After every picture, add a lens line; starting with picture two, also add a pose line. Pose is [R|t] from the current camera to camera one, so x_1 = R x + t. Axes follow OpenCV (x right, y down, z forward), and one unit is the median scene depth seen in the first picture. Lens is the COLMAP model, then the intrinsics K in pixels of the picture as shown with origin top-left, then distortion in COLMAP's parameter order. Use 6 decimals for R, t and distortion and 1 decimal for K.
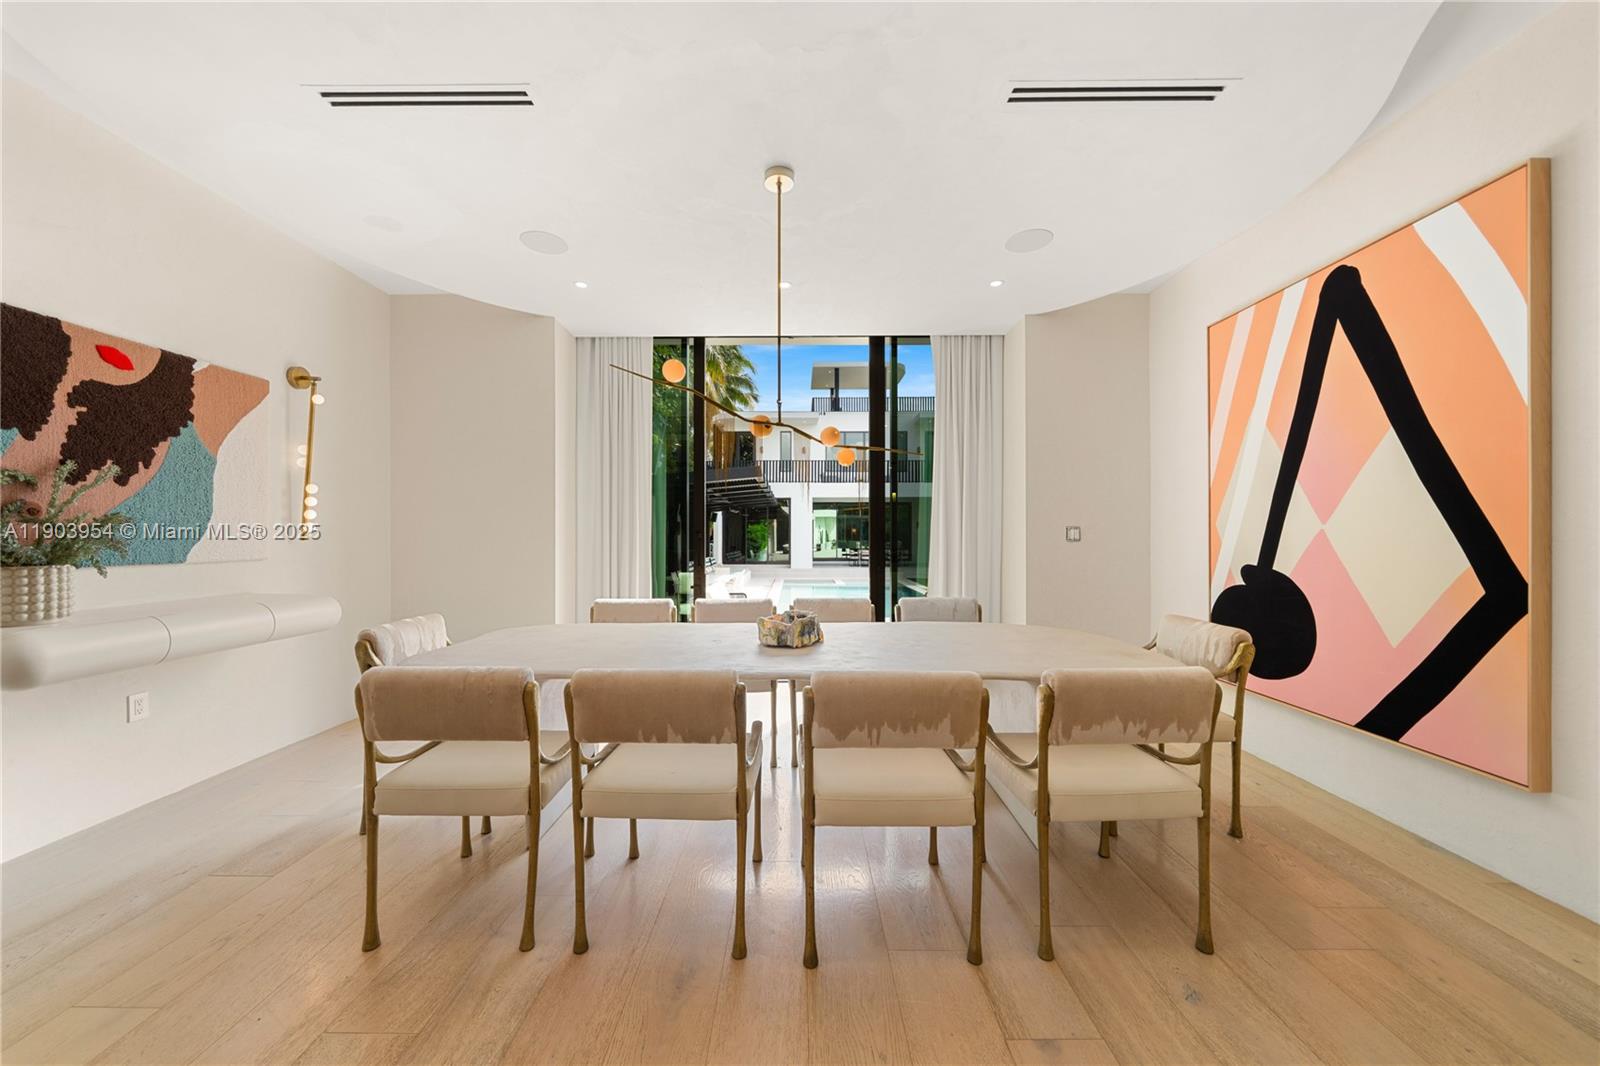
lens RADIAL K [[576.2, 0, 800.0], [0, 576.2, 533.0], [0, 0, 1]] dist [0.000284, 0.000089]
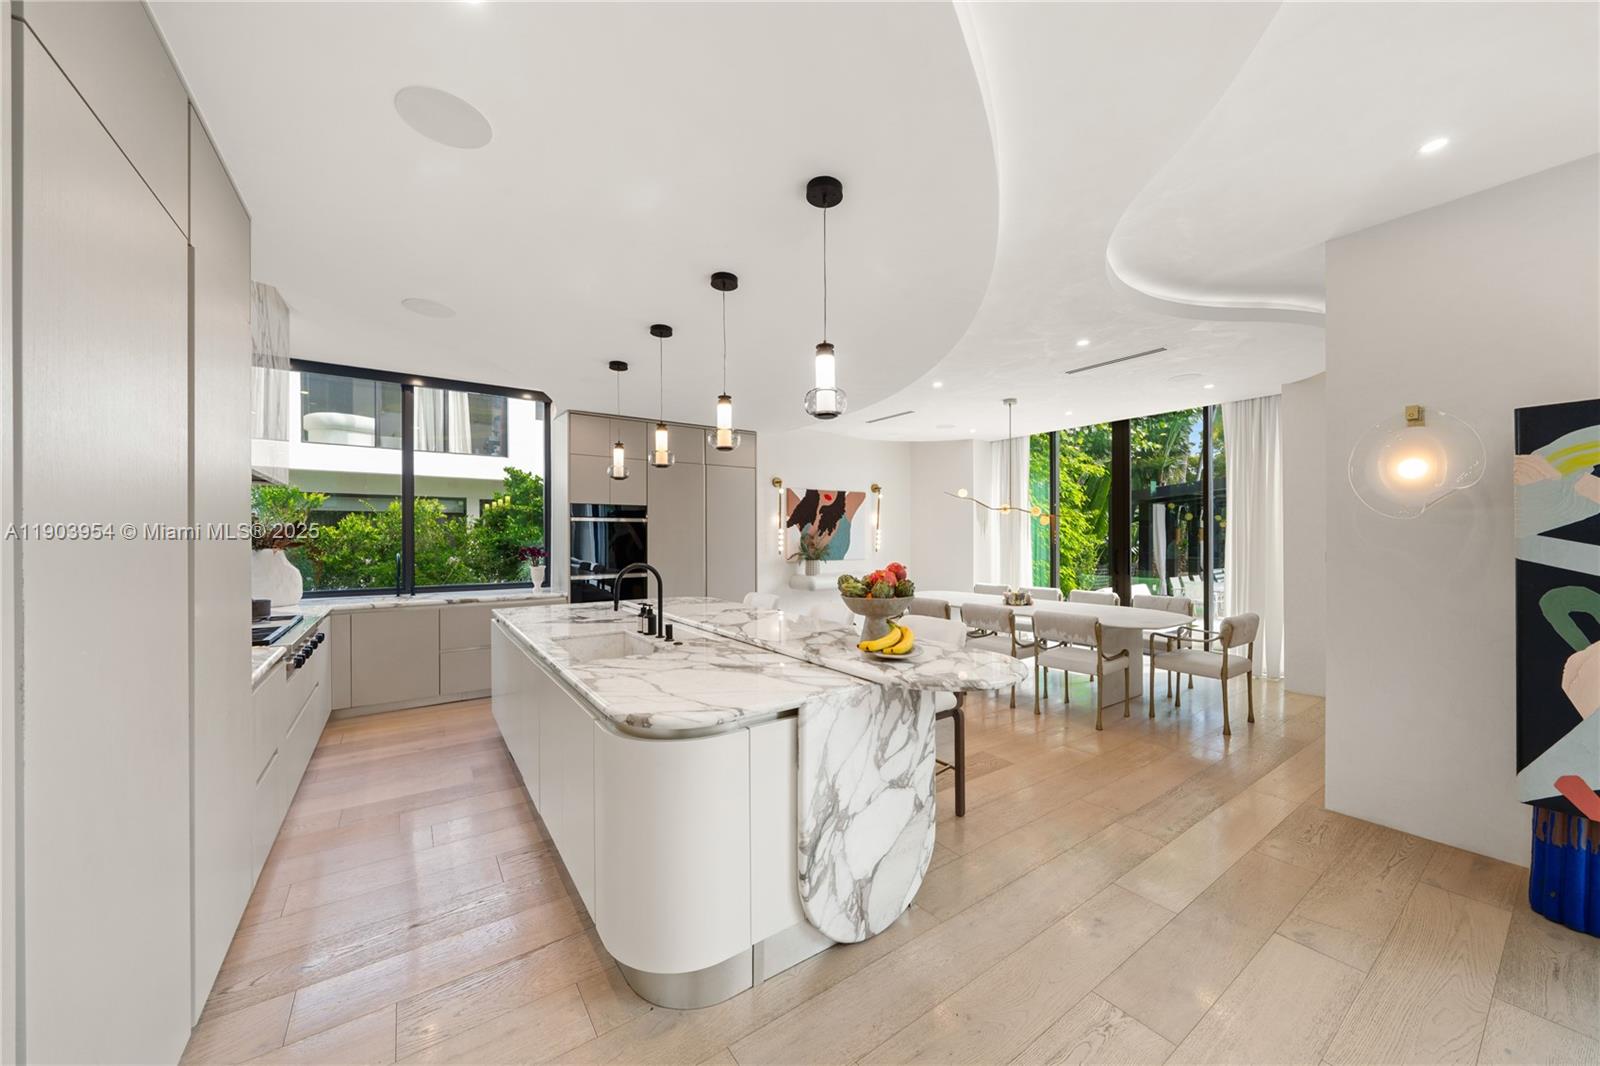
lens RADIAL K [[562.7, 0, 800.0], [0, 562.7, 533.0], [0, 0, 1]] dist [-0.000020, -0.000001]
pose [[0.582013, -0.004920, -0.813165, 1.285395], [0.004918, 0.999985, -0.002531, -0.085801], [0.813165, -0.002526, 0.582028, -0.968098]]
